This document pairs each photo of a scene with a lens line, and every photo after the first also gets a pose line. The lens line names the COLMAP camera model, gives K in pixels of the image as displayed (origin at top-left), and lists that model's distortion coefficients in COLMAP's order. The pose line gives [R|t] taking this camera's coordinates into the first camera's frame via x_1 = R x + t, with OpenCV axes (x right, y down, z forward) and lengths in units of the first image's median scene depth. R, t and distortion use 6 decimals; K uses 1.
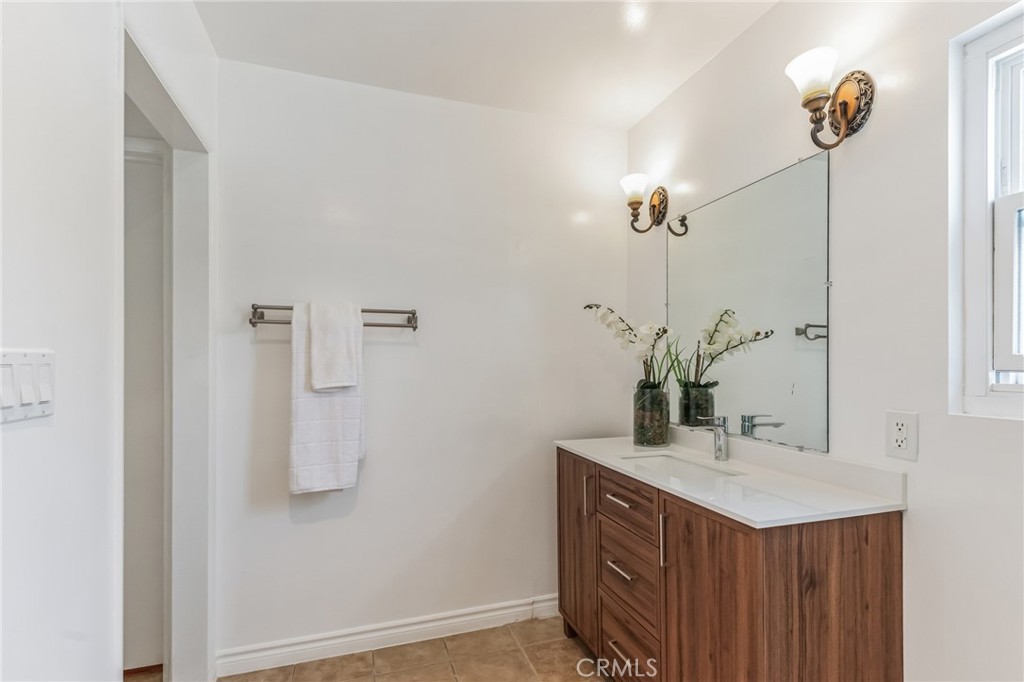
lens RADIAL K [[470.5, 0, 522.9], [0, 470.5, 360.6], [0, 0, 1]] dist [0.013175, -0.000702]
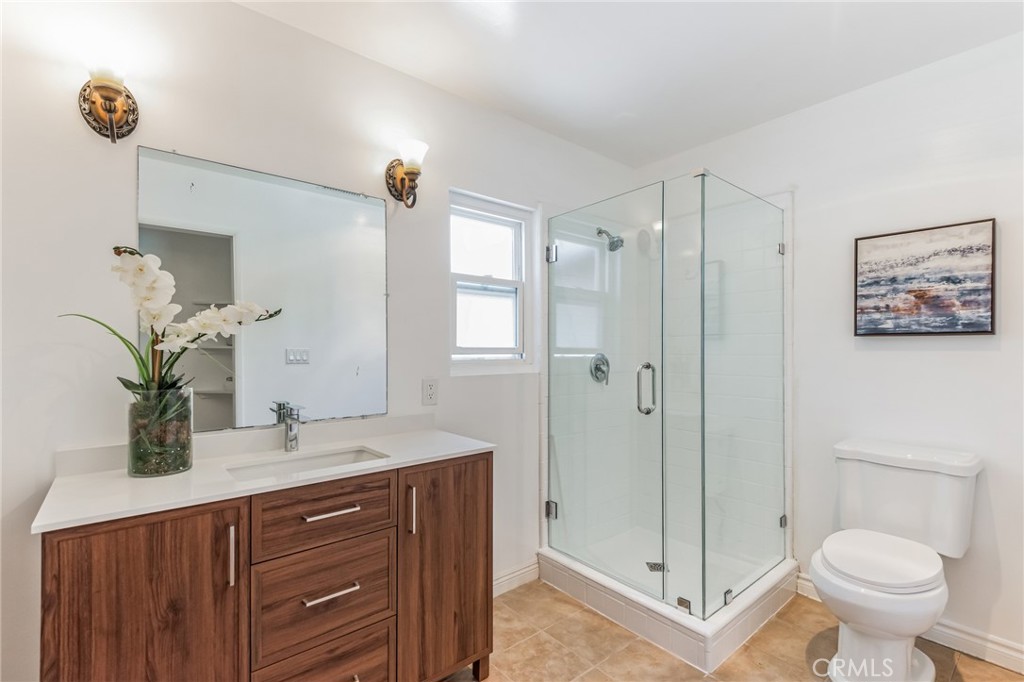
lens RADIAL K [[470.5, 0, 514.8], [0, 470.5, 346.1], [0, 0, 1]] dist [0.013175, -0.000702]
pose [[-0.336399, 0.006452, 0.941698, -0.922461], [0.001876, 0.999979, -0.006181, 0.002964], [-0.941718, -0.000313, -0.336404, 1.278500]]
